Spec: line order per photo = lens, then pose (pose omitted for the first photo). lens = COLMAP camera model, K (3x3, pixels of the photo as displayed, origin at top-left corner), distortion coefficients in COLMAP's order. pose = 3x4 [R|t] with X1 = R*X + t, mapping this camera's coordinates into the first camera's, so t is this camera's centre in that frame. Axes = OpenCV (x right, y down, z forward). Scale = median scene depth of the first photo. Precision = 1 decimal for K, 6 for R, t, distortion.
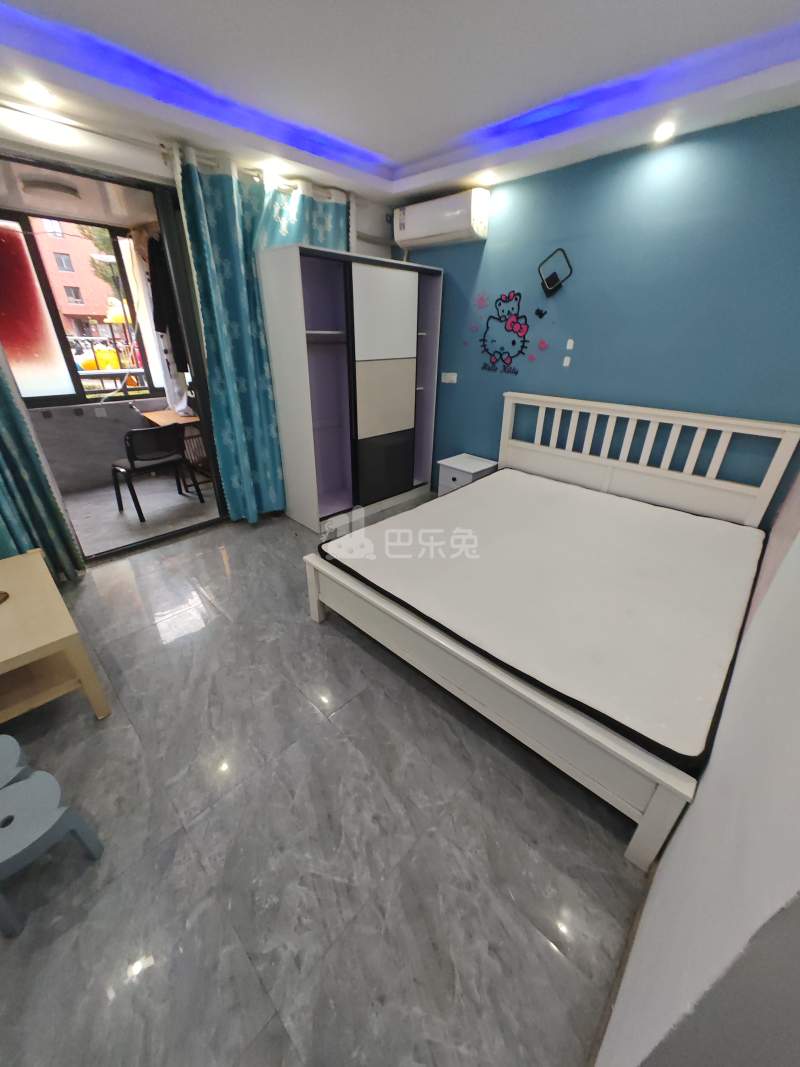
lens RADIAL K [[401.3, 0, 400.4], [0, 401.3, 532.4], [0, 0, 1]] dist [-0.001722, -0.000077]
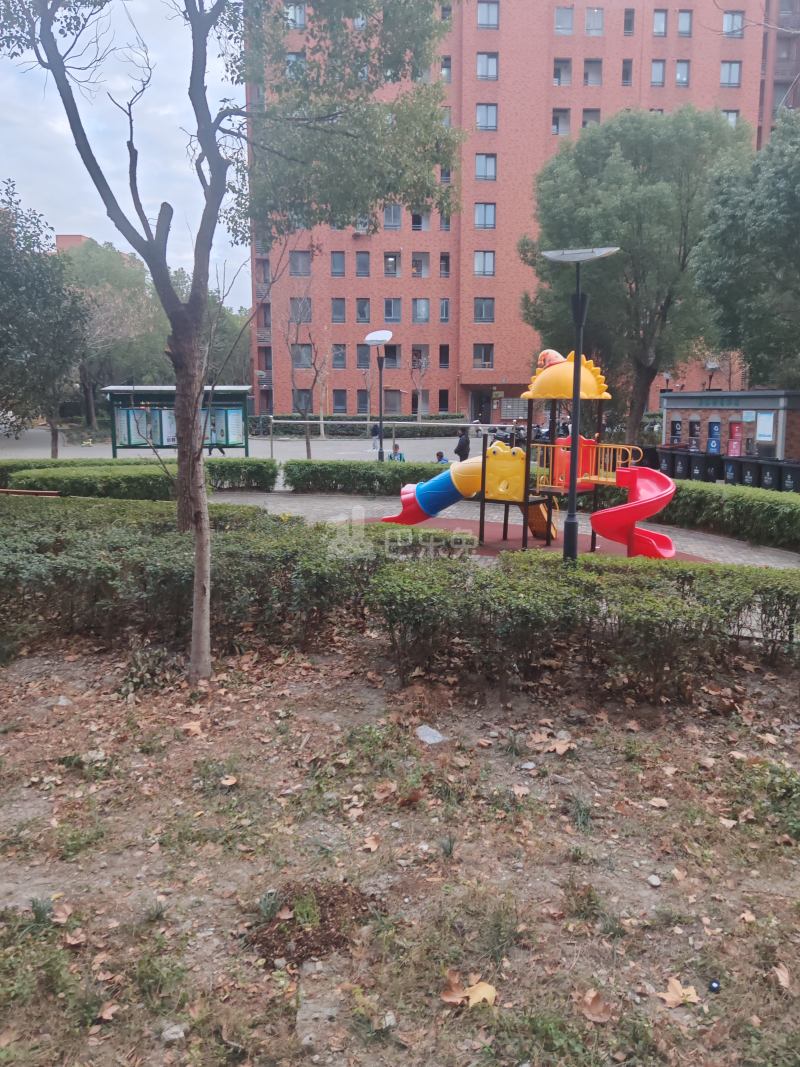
lens RADIAL K [[832.2, 0, 399.8], [0, 832.2, 533.8], [0, 0, 1]] dist [0.000923, 0.000038]
pose [[0.756715, 0.088573, -0.647717, -0.082618], [-0.282348, 0.937888, -0.201609, -0.057443], [0.589629, 0.335442, 0.734722, 0.106194]]
